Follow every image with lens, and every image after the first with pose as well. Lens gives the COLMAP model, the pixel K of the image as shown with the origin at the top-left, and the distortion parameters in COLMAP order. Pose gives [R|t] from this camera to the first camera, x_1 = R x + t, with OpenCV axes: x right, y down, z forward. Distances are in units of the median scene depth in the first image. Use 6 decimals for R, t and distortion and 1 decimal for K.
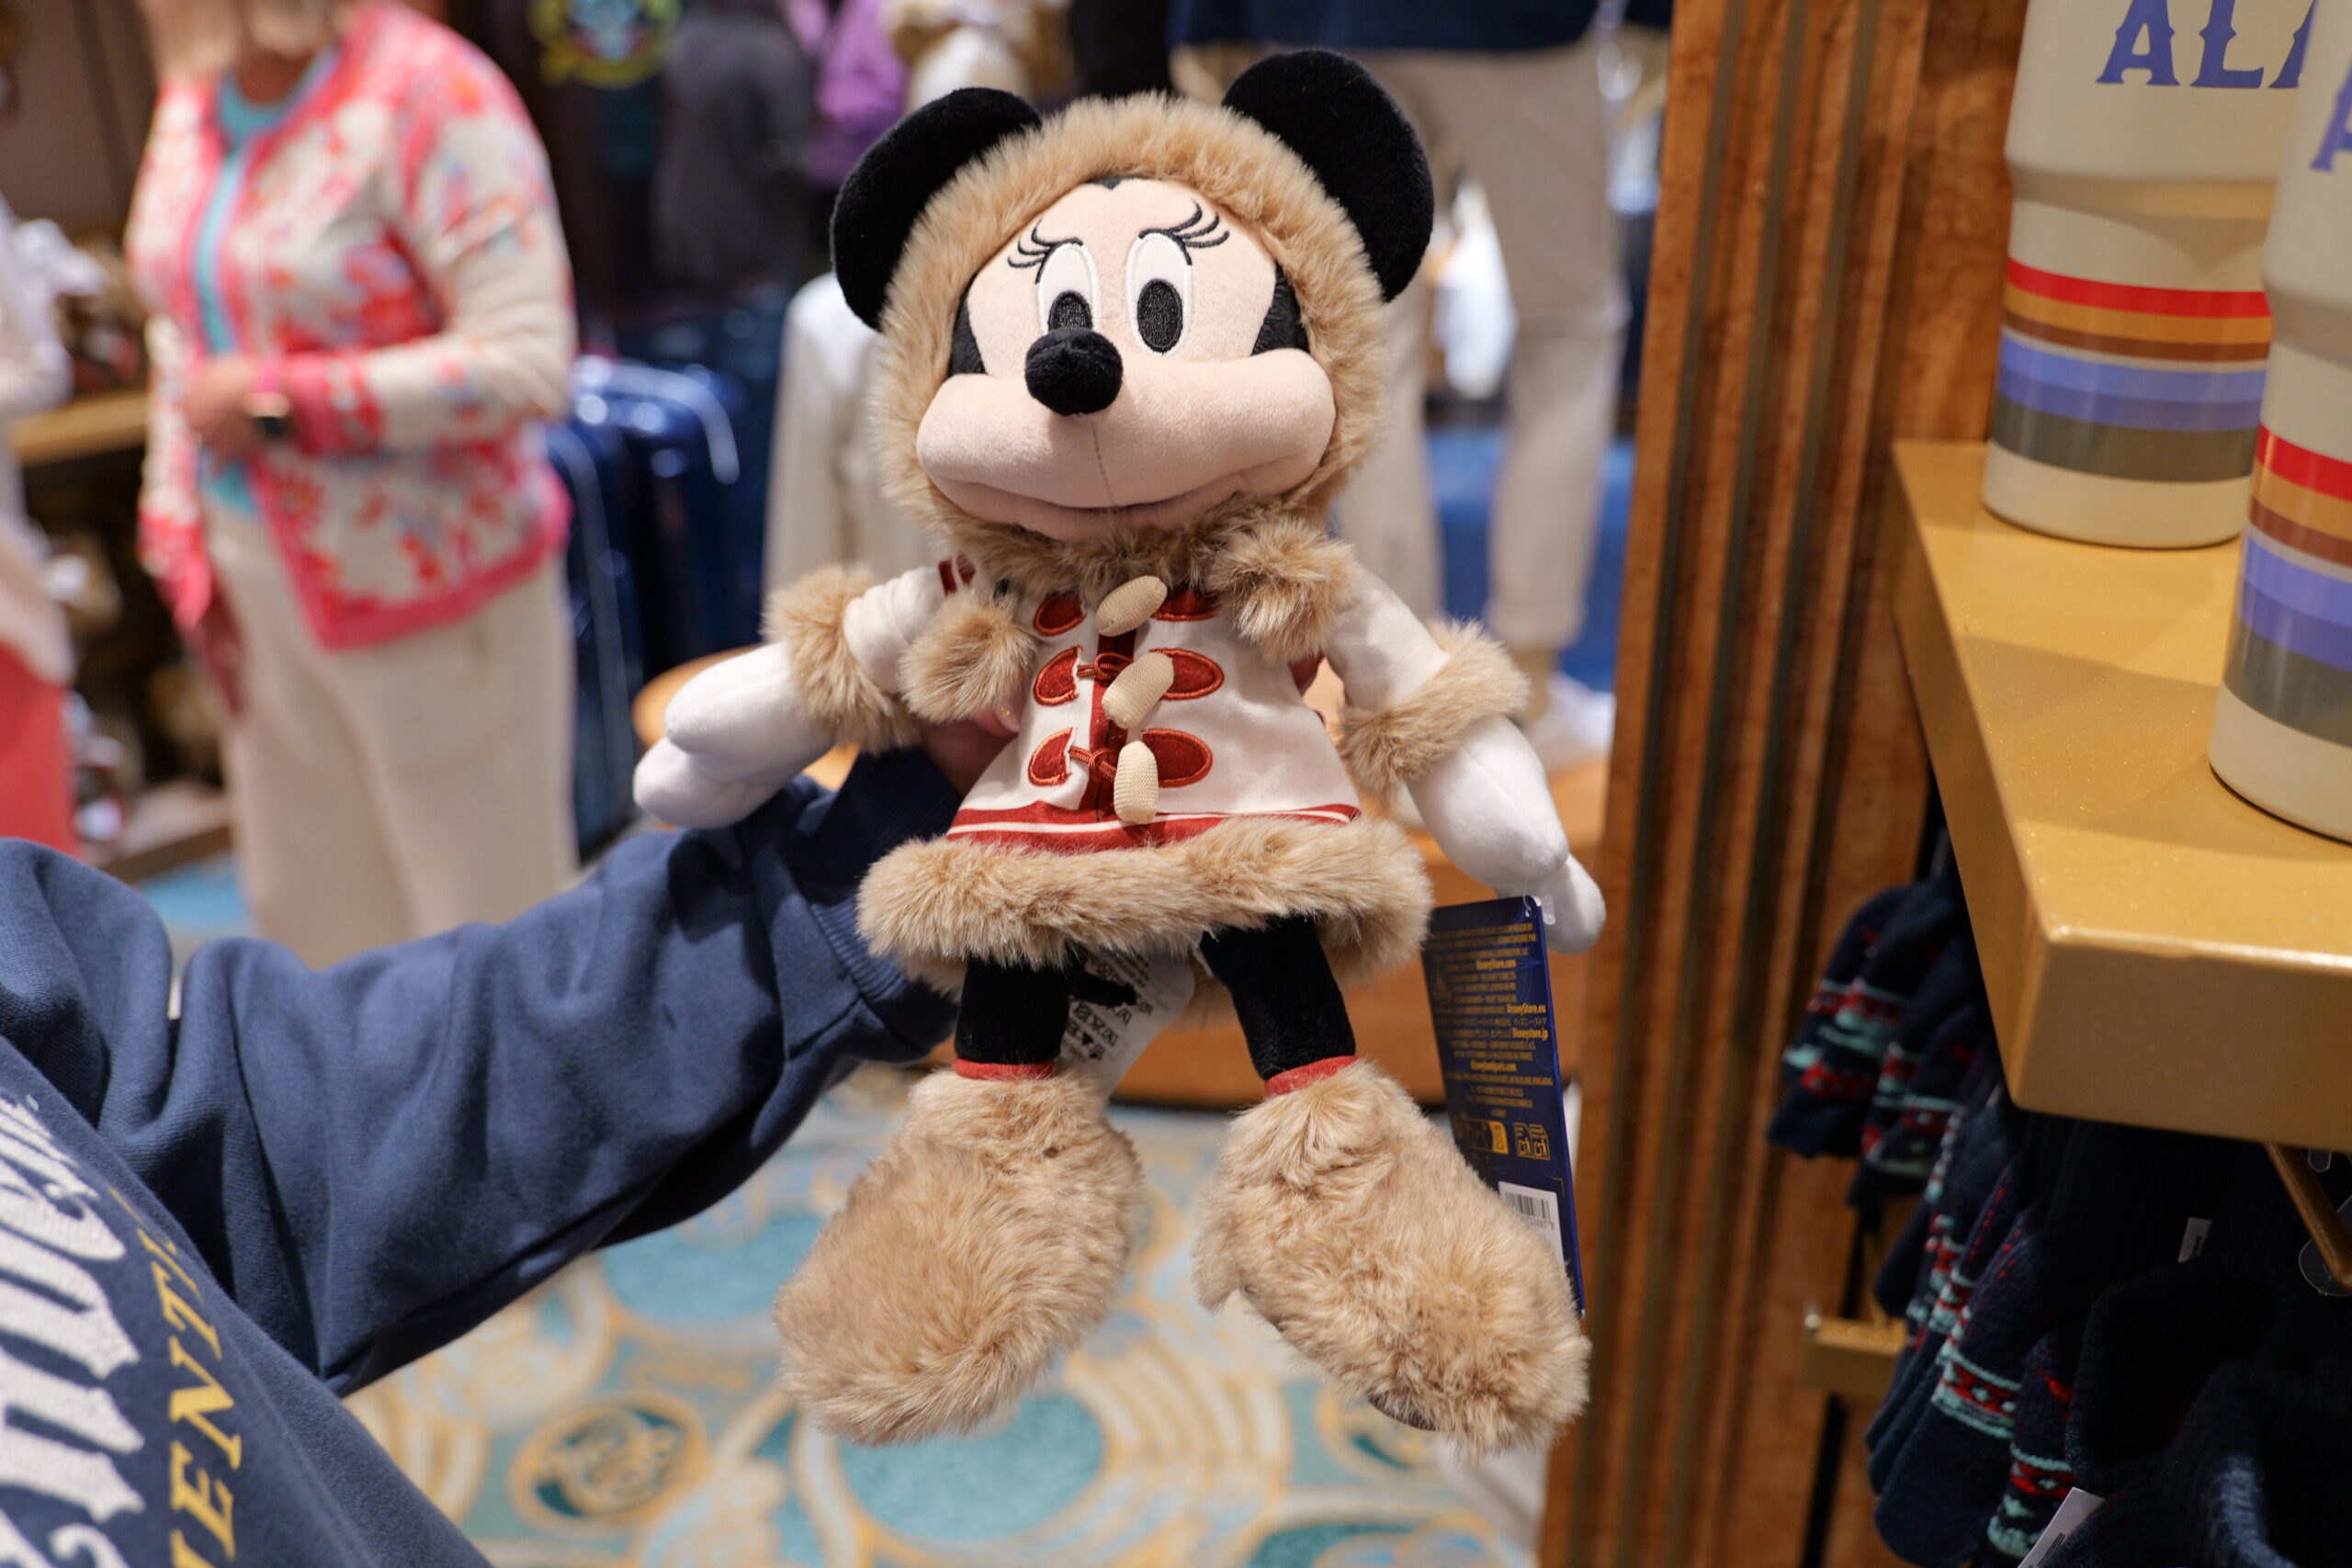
lens RADIAL K [[1896.9, 0, 1181.0], [0, 1896.9, 779.1], [0, 0, 1]] dist [0.000056, -0.040108]
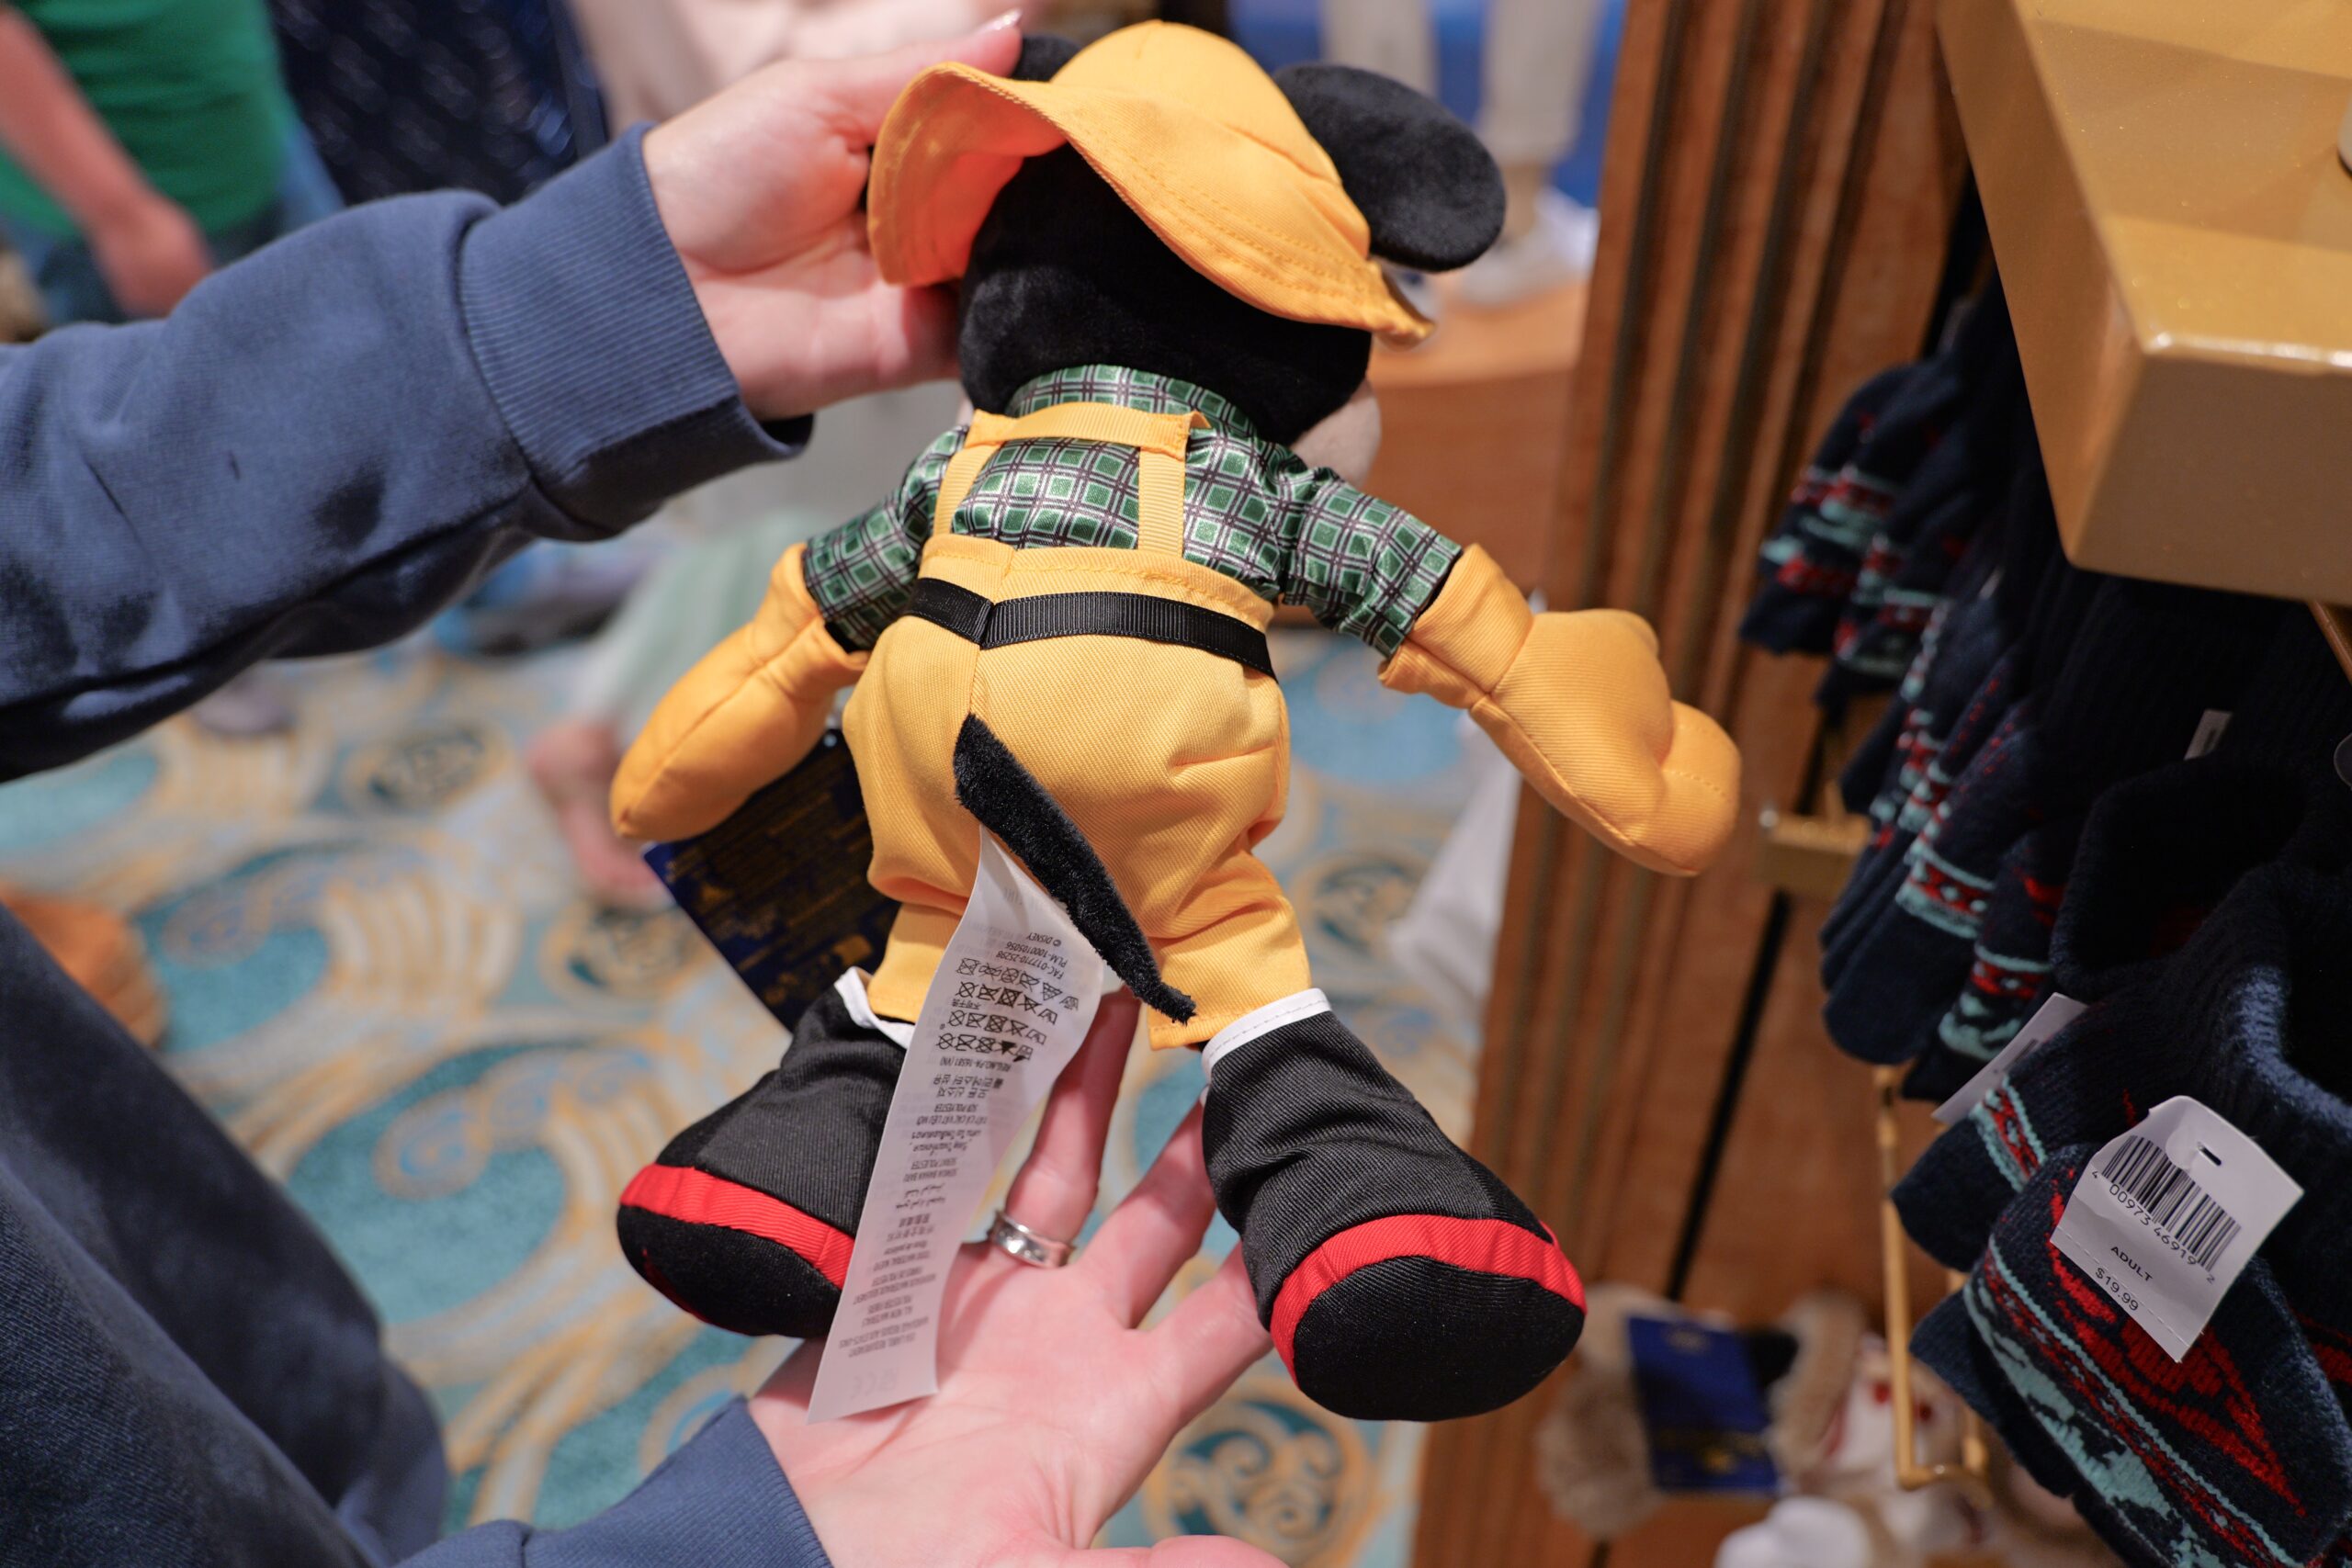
lens RADIAL K [[1770.3, 0, 1176.0], [0, 1770.3, 784.0], [0, 0, 1]] dist [-0.012170, -0.025065]
pose [[0.999994, 0.003374, -0.000356, 0.029440], [-0.003171, 0.966705, 0.255874, 0.039563], [0.001207, -0.255871, 0.966710, 0.132639]]
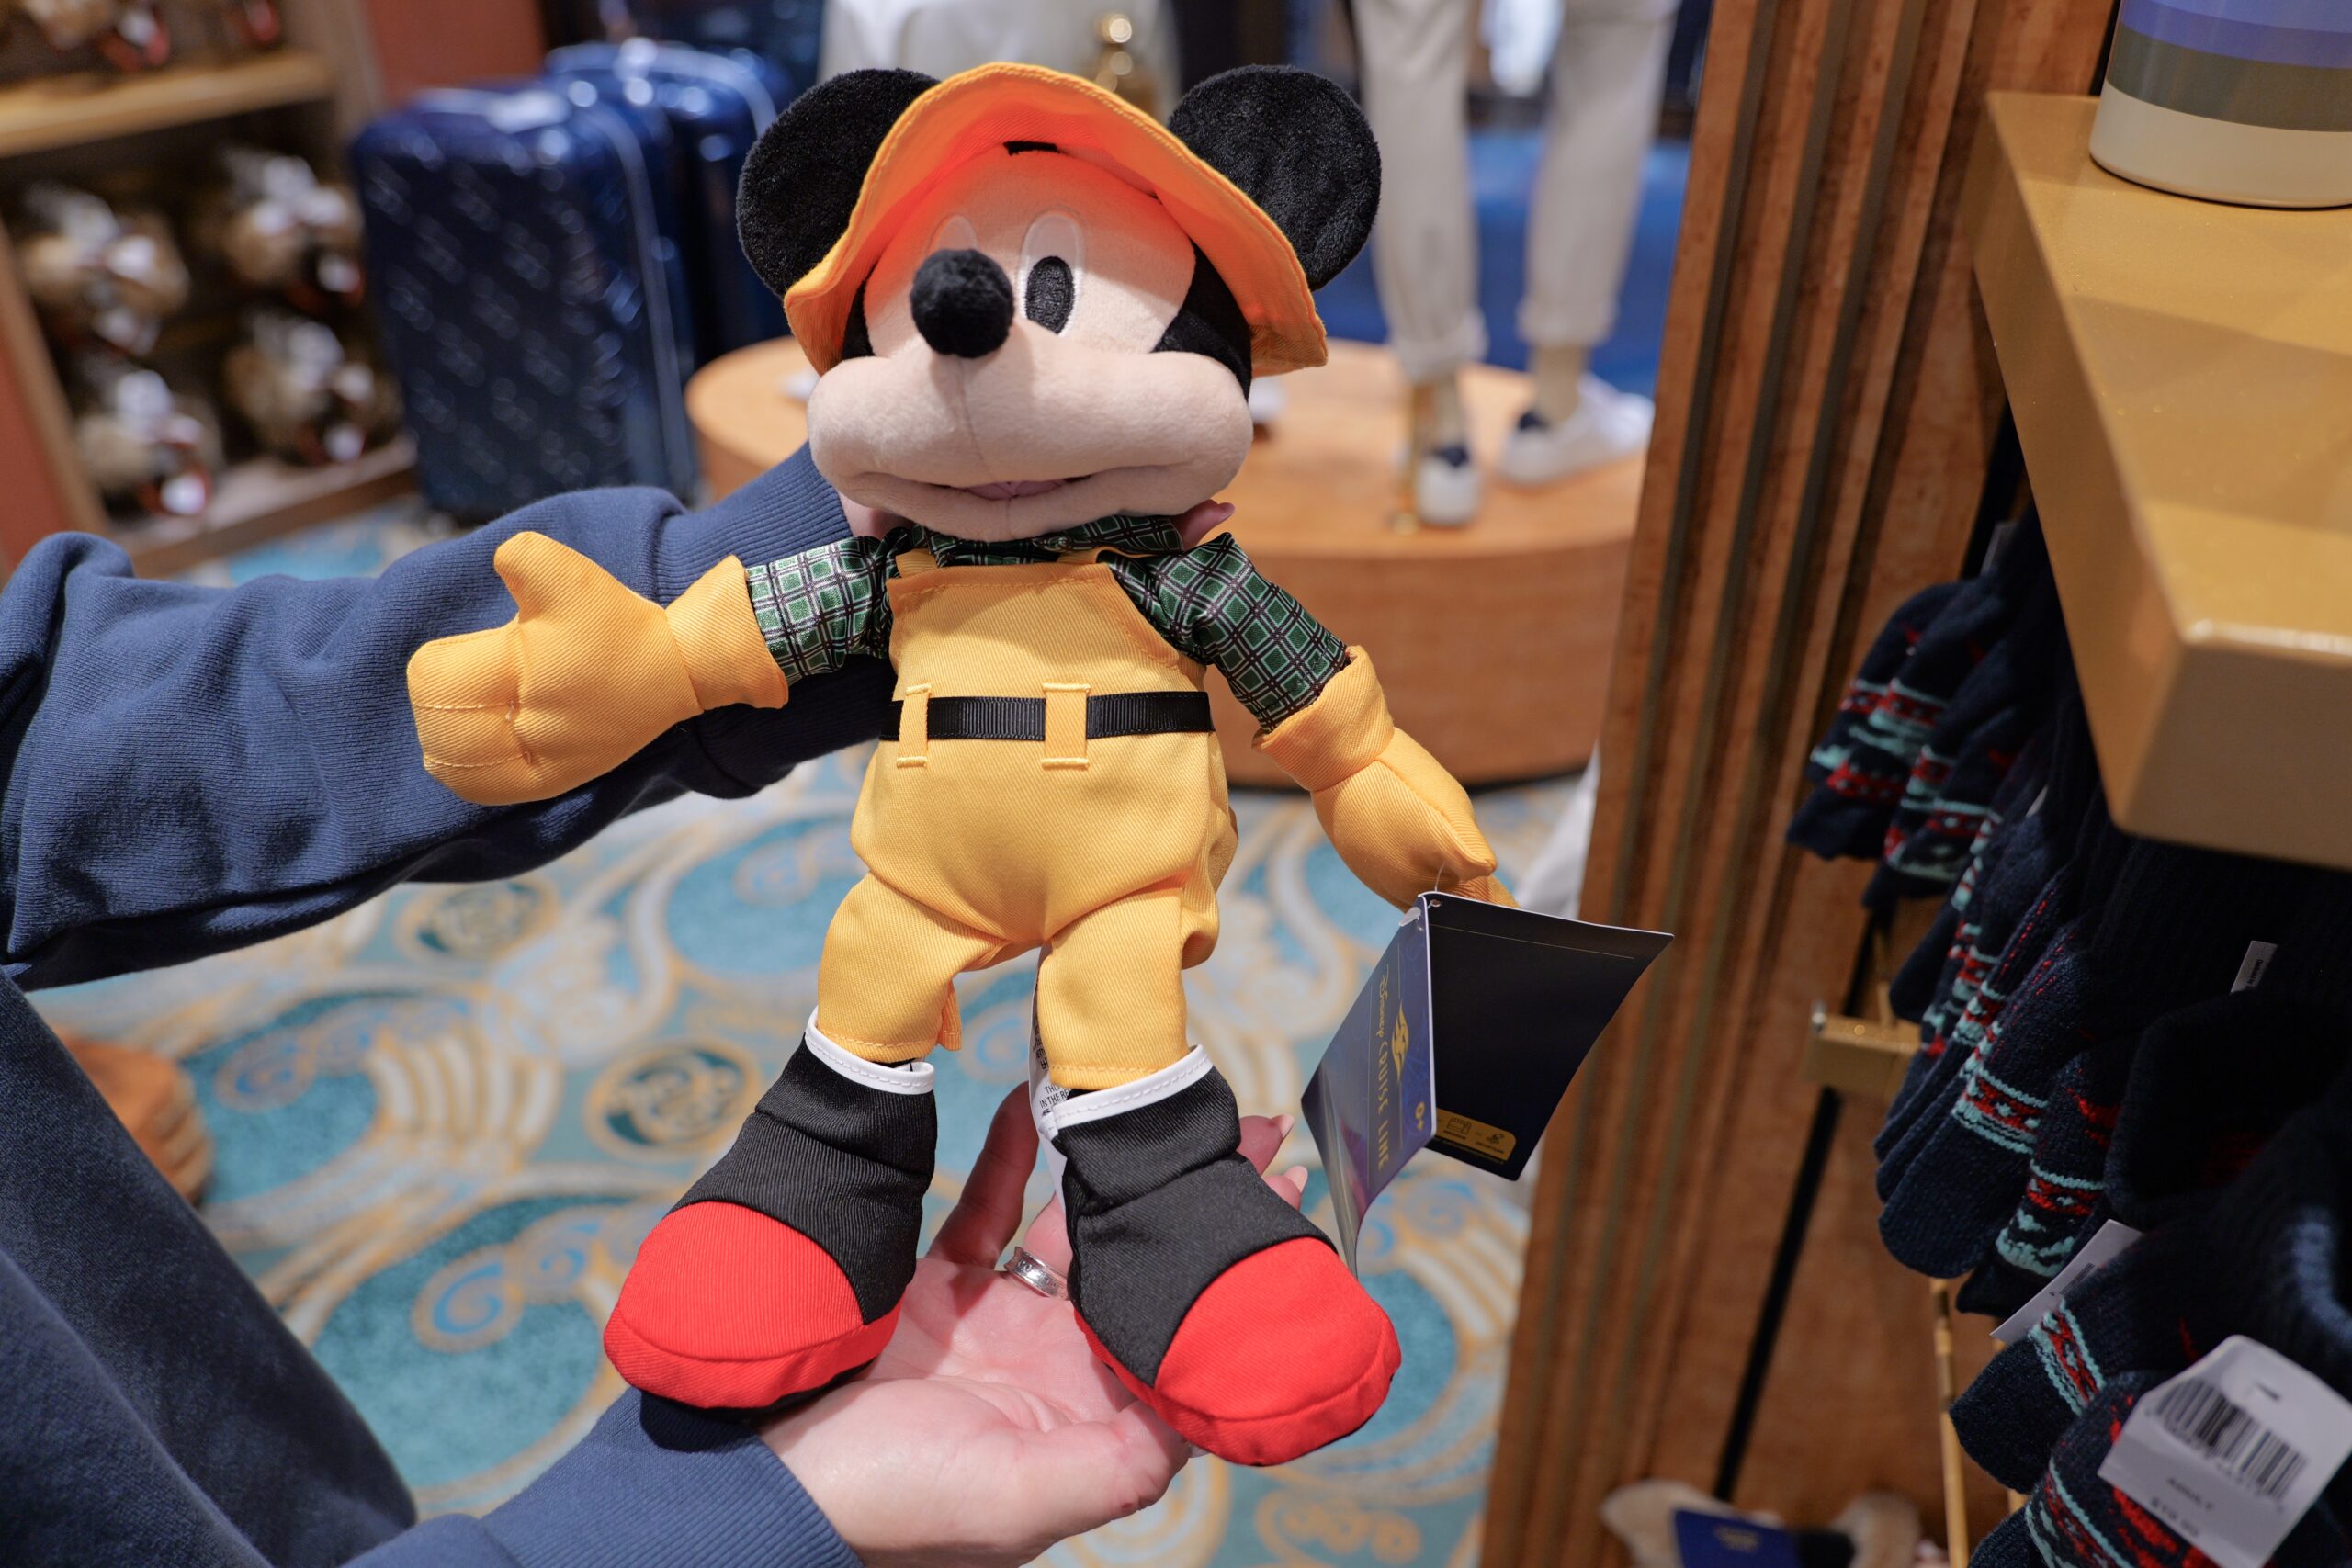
lens RADIAL K [[1770.3, 0, 1176.0], [0, 1770.3, 784.0], [0, 0, 1]] dist [-0.012170, -0.025065]
pose [[0.999553, 0.021198, -0.021097, 0.012778], [-0.017274, 0.985061, 0.171337, 0.011819], [0.024414, -0.170896, 0.984987, 0.108663]]
